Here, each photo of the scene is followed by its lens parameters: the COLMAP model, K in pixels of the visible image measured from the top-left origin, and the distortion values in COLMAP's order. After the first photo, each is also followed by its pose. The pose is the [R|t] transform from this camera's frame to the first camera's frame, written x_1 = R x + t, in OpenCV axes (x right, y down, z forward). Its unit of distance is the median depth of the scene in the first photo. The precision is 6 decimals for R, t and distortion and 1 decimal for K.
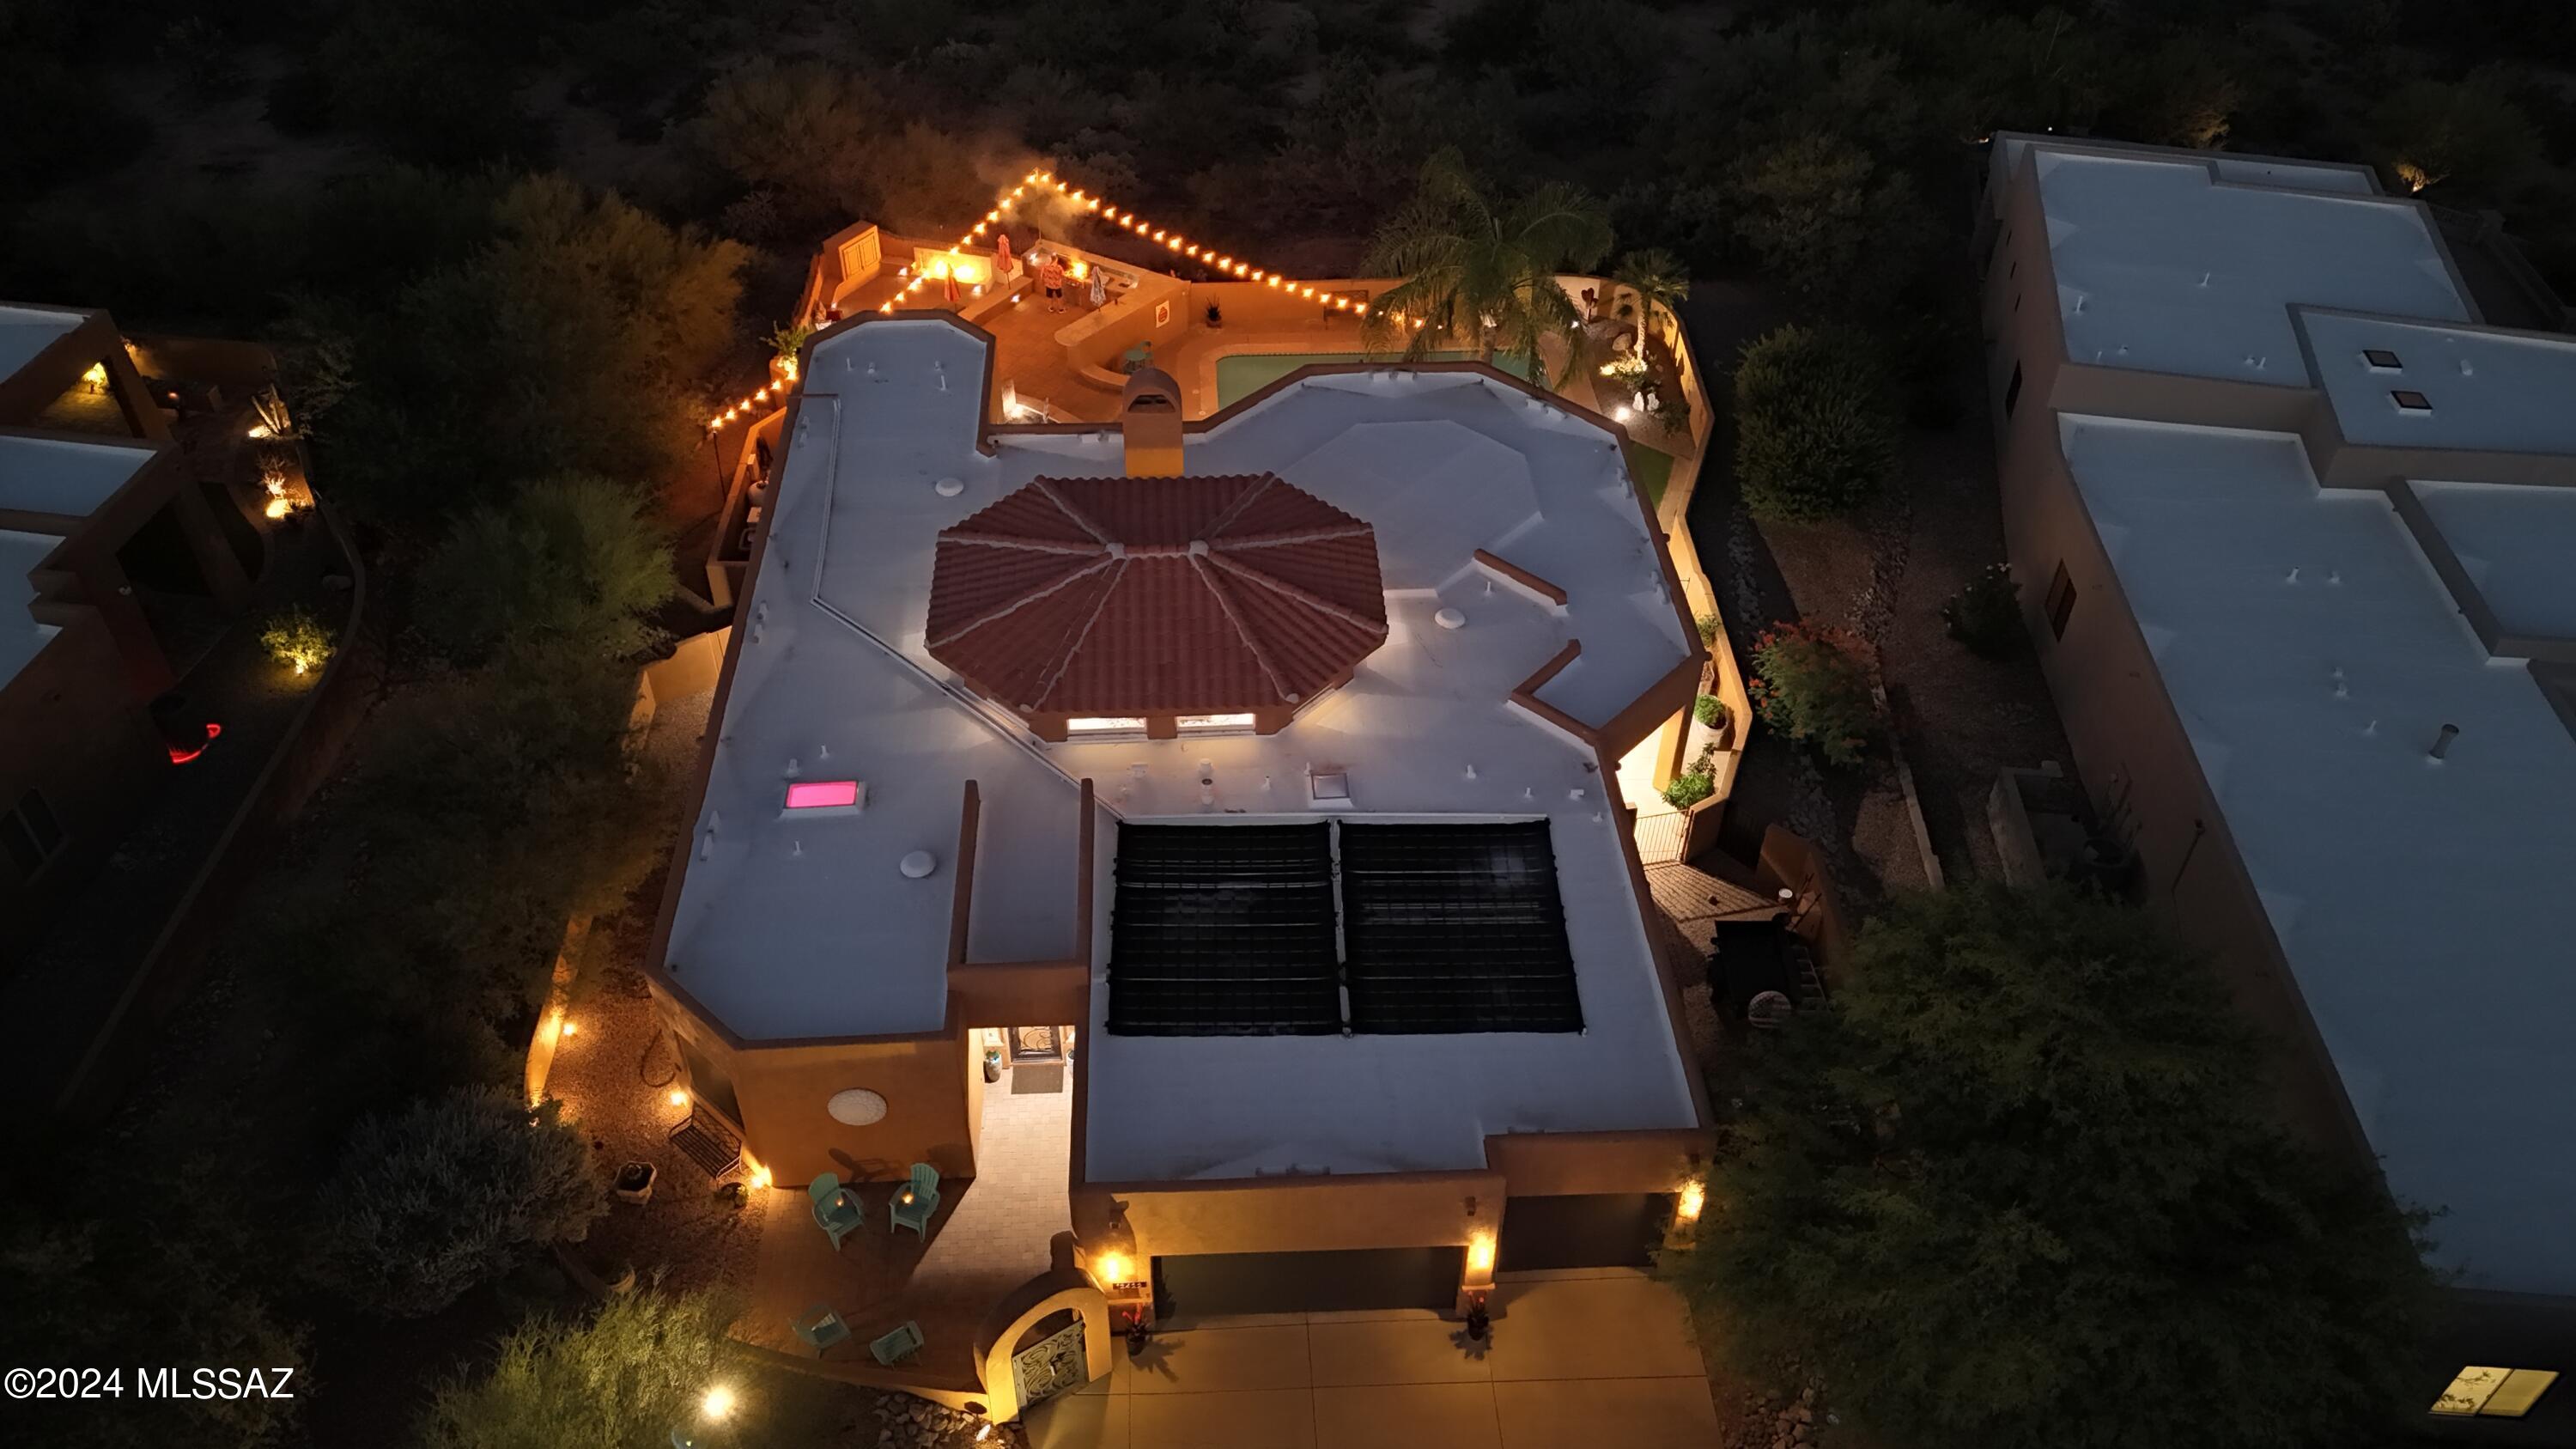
lens RADIAL K [[1823.9, 0, 1288.0], [0, 1823.9, 724.5], [0, 0, 1]] dist [0.065019, -0.065576]
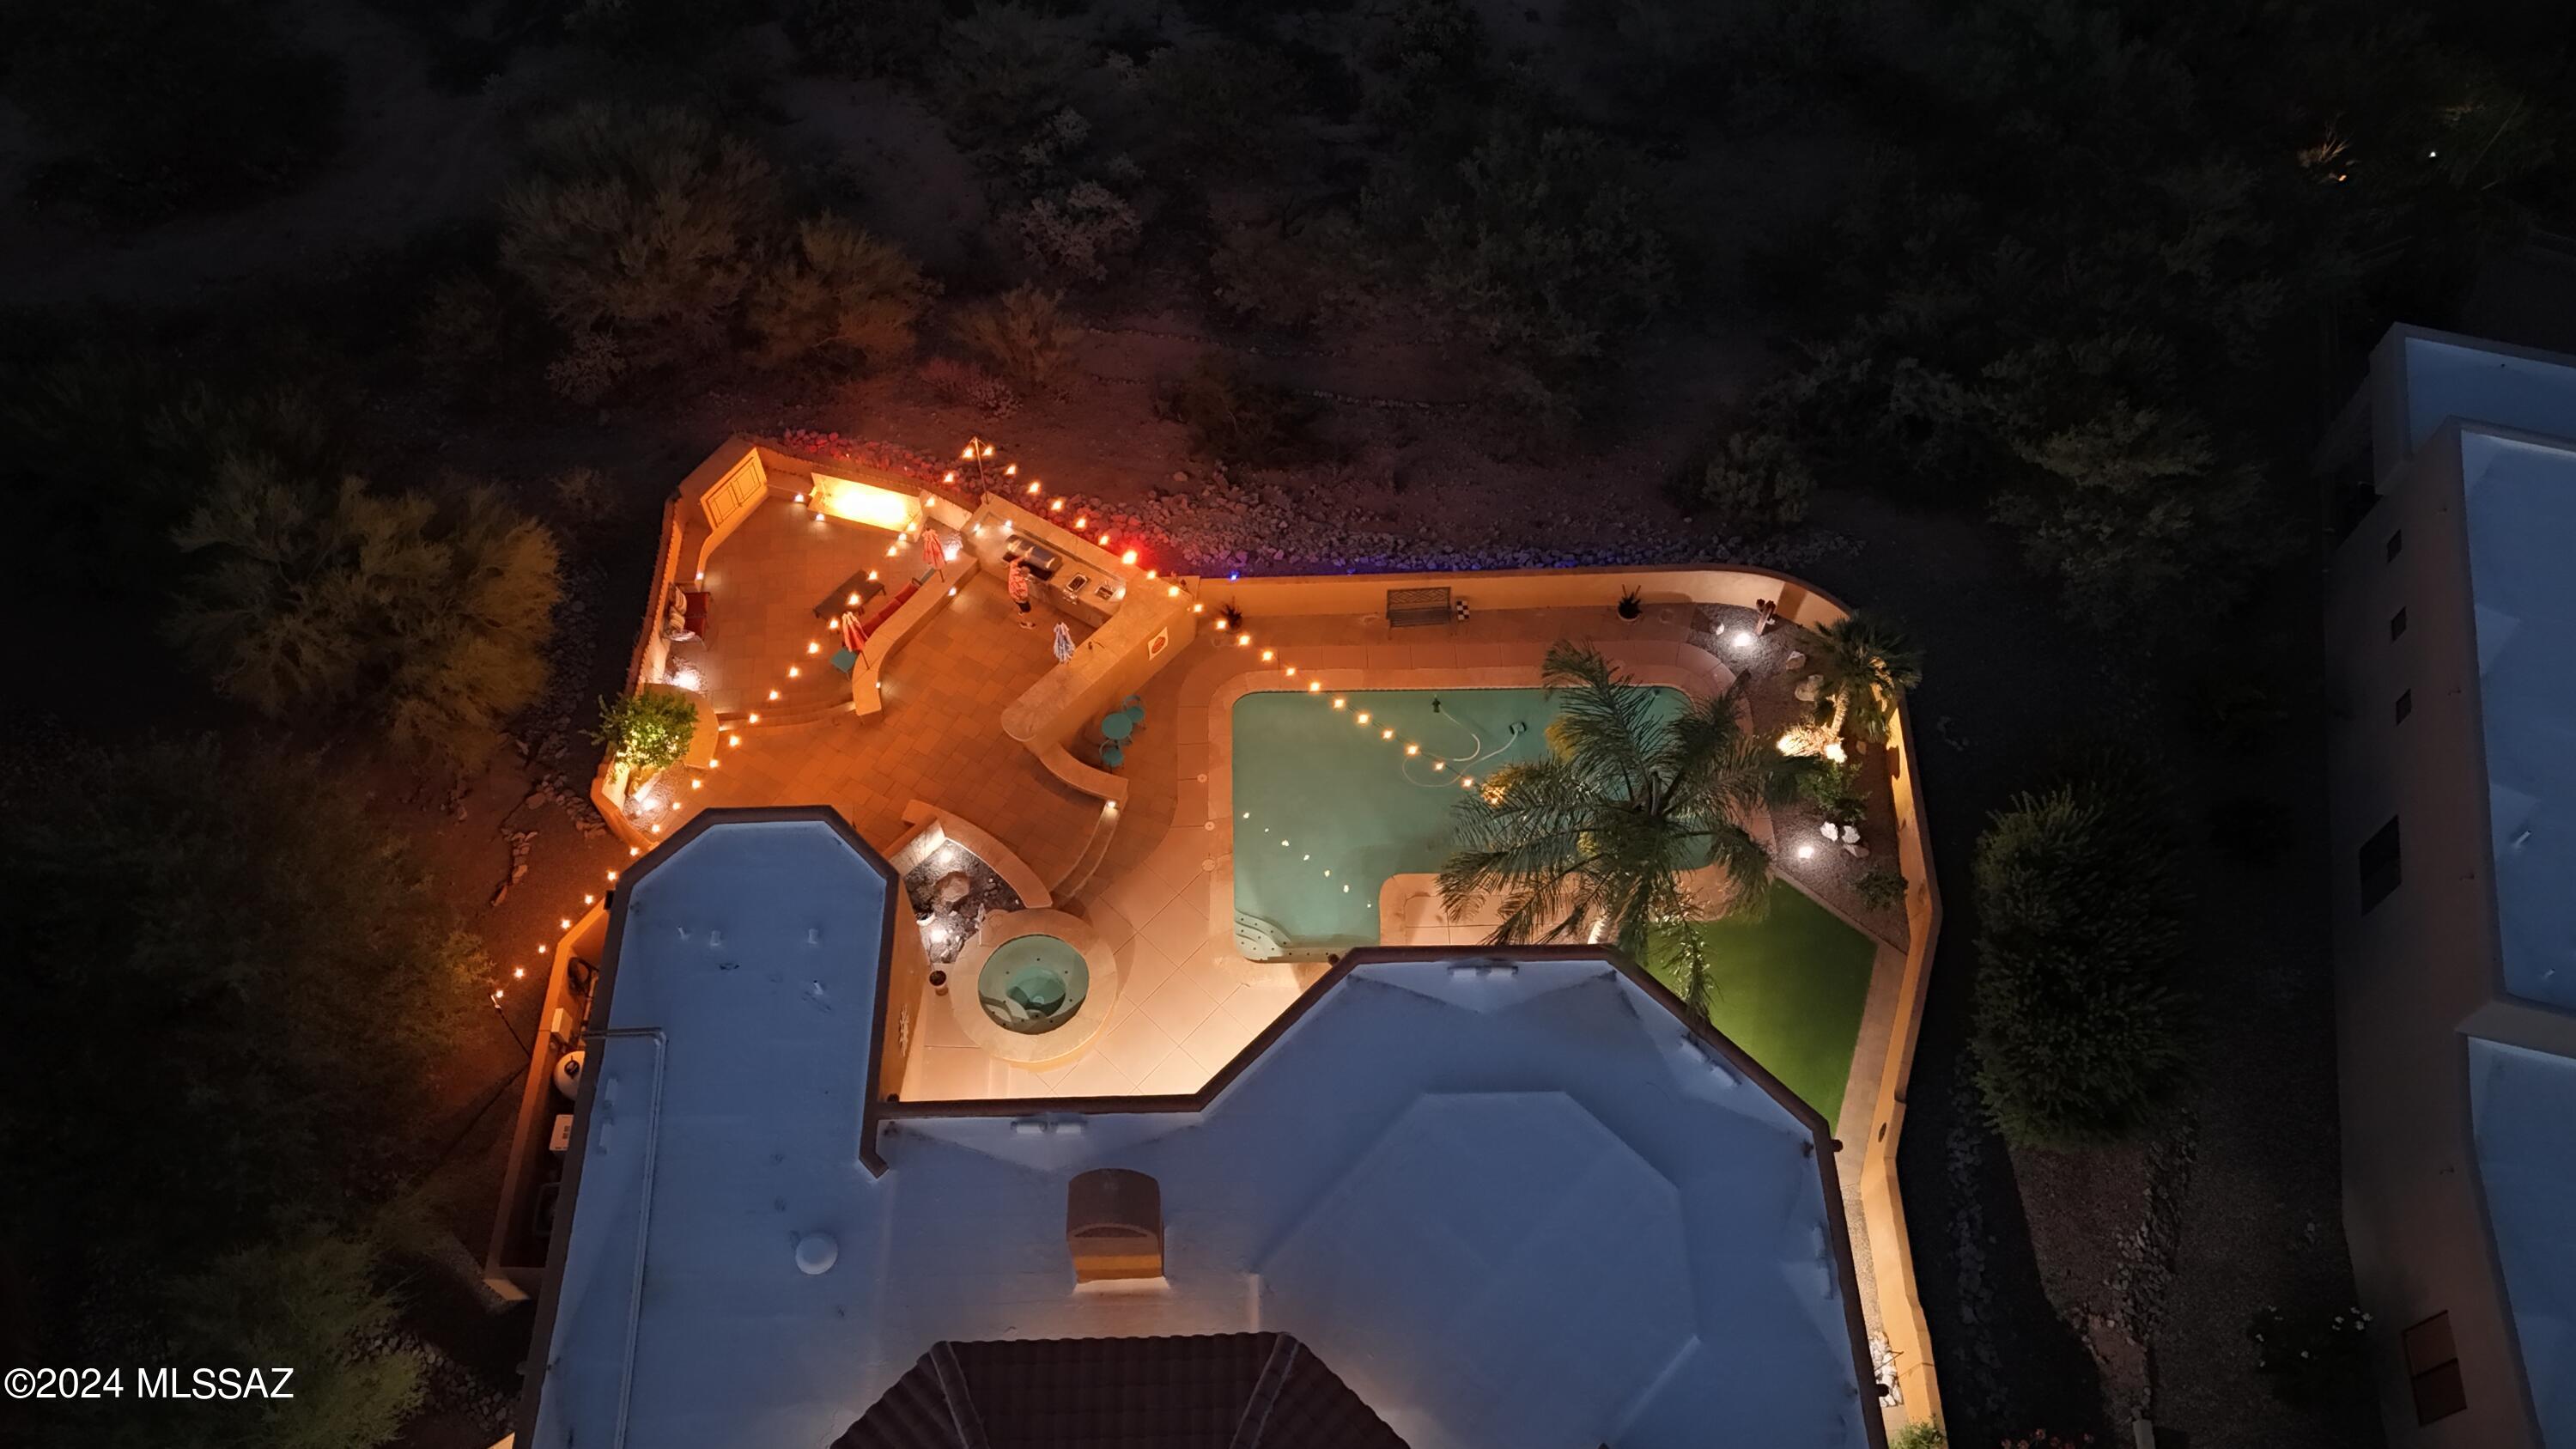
lens RADIAL K [[1823.9, 0, 1288.0], [0, 1823.9, 724.5], [0, 0, 1]] dist [0.065019, -0.065576]
pose [[0.999286, 0.031832, -0.020348, -0.003566], [-0.024445, 0.955437, 0.294180, -0.438480], [0.028806, -0.293472, 0.955534, 0.350017]]
